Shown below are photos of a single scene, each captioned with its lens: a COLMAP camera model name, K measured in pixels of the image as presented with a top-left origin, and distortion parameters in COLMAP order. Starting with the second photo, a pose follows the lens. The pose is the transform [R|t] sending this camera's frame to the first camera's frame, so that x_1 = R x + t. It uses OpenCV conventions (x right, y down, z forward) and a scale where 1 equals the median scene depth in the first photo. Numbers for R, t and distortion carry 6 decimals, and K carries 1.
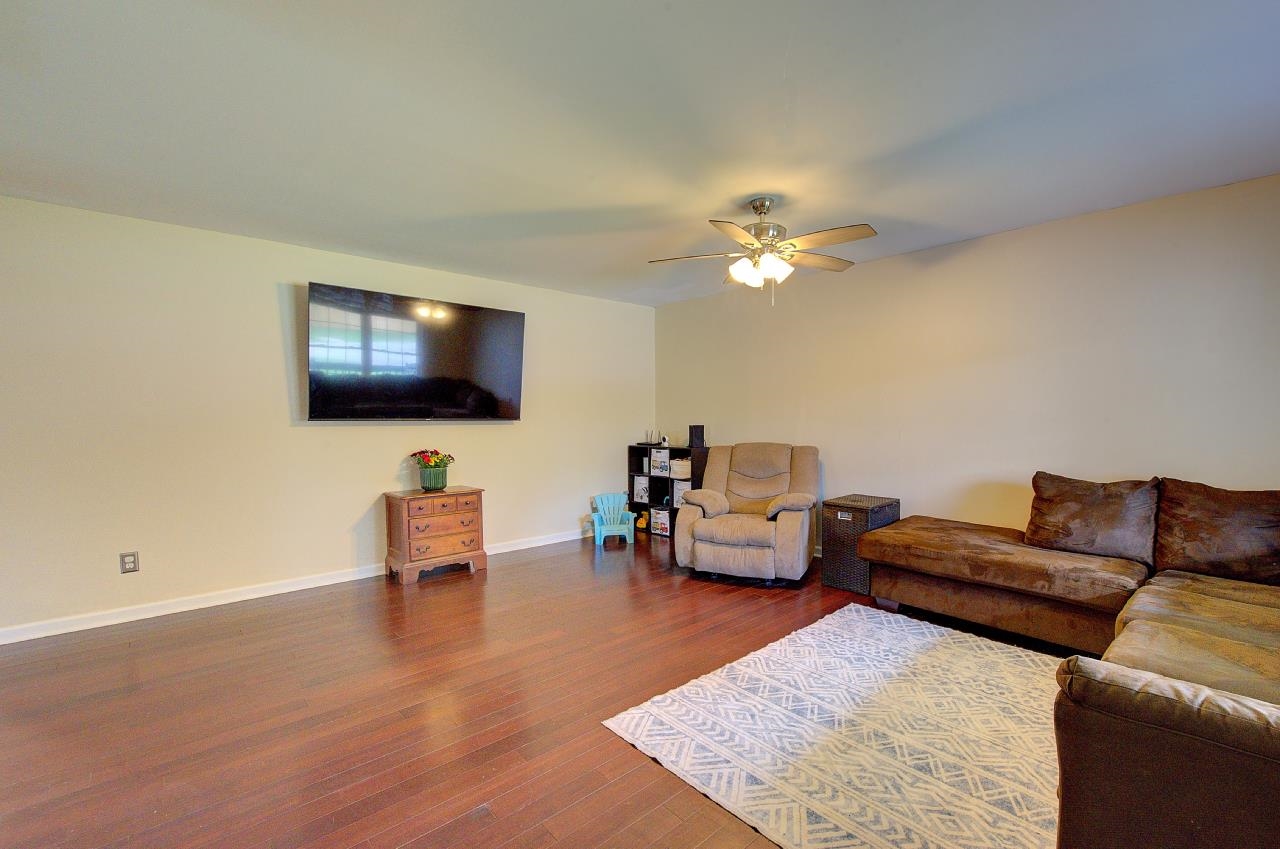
lens RADIAL K [[558.7, 0, 636.0], [0, 558.7, 431.2], [0, 0, 1]] dist [0.000731, 0.002600]
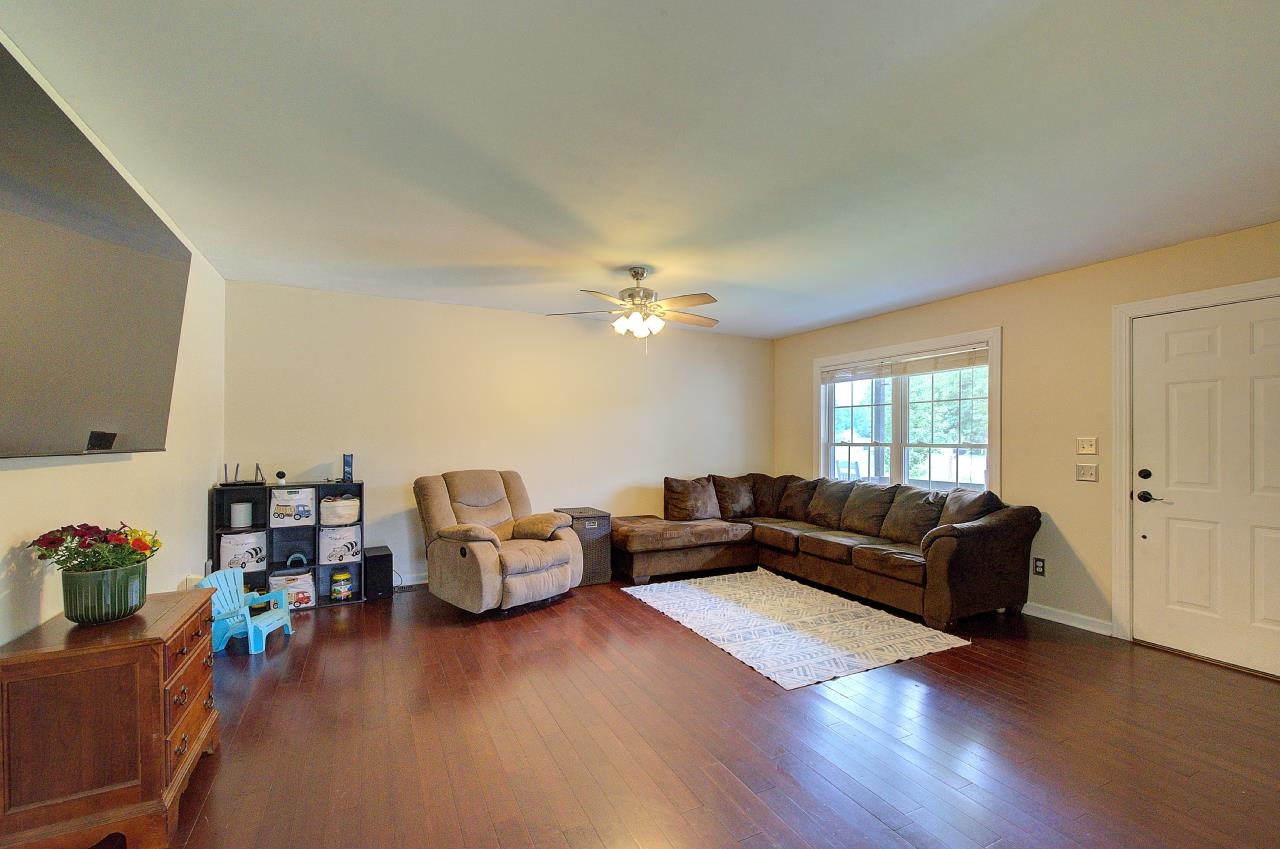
lens RADIAL K [[558.7, 0, 649.5], [0, 558.7, 433.2], [0, 0, 1]] dist [0.000731, 0.002600]
pose [[0.237671, 0.017154, 0.971194, -0.911015], [0.021021, 0.999519, -0.022799, -0.021278], [-0.971118, 0.025834, 0.237196, 0.659022]]
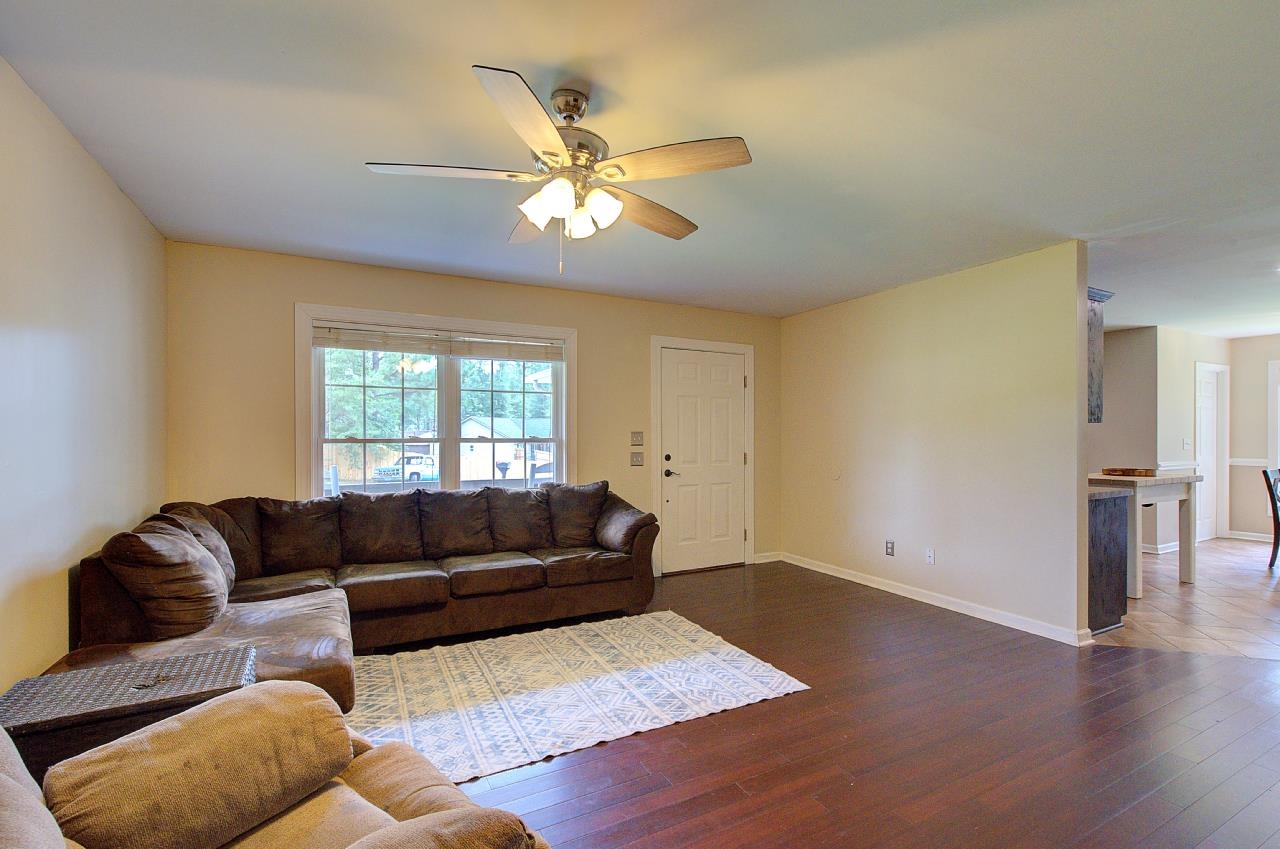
lens RADIAL K [[585.6, 0, 680.9], [0, 585.6, 434.2], [0, 0, 1]] dist [0.003913, 0.000073]
pose [[-0.981590, 0.004636, 0.190945, -0.019877], [0.009308, 0.999679, 0.023576, -0.048866], [-0.190774, 0.024919, -0.981318, 1.544367]]
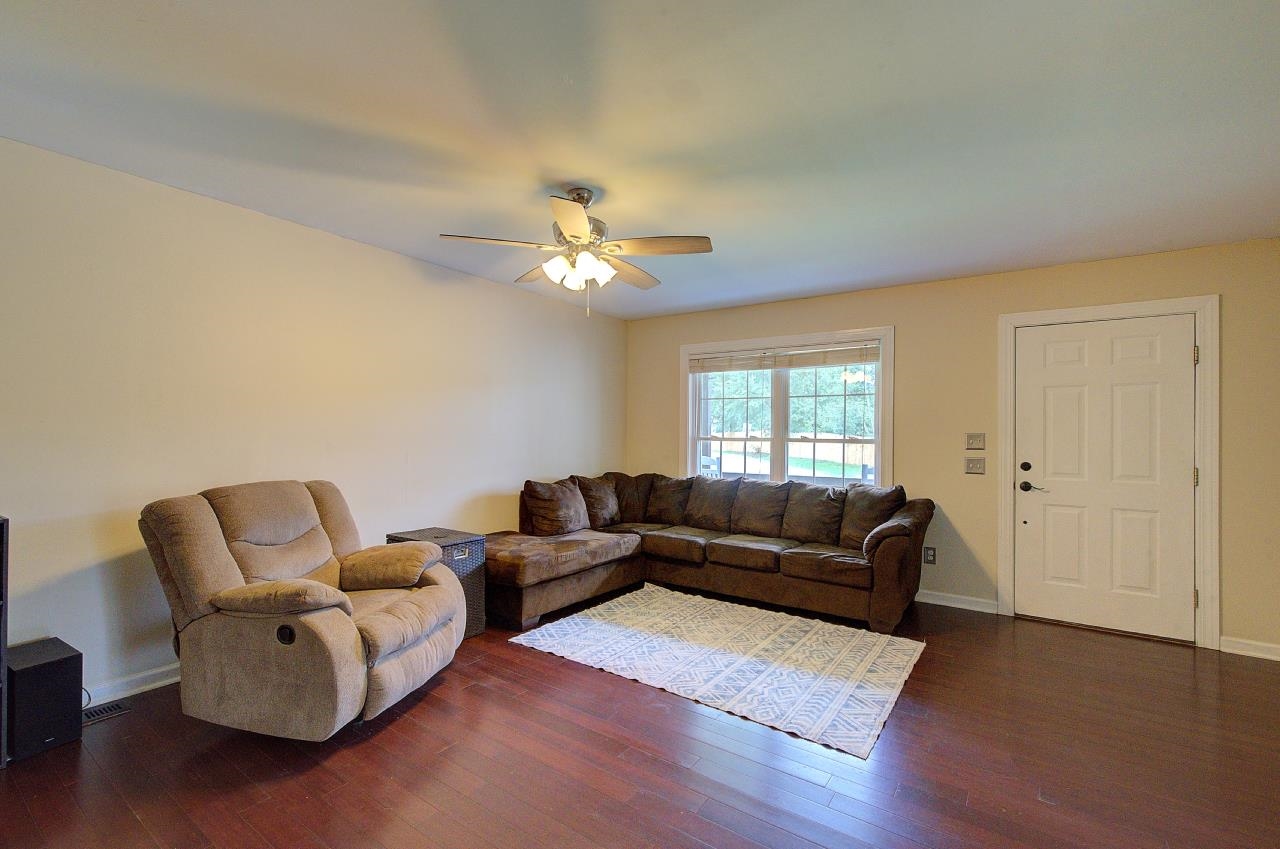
lens RADIAL K [[558.7, 0, 652.2], [0, 558.7, 426.6], [0, 0, 1]] dist [0.000731, 0.002600]
pose [[-0.260246, 0.015727, 0.965414, -0.608521], [0.016594, 0.999793, -0.011814, -0.032242], [-0.965400, 0.012946, -0.260453, 1.069657]]
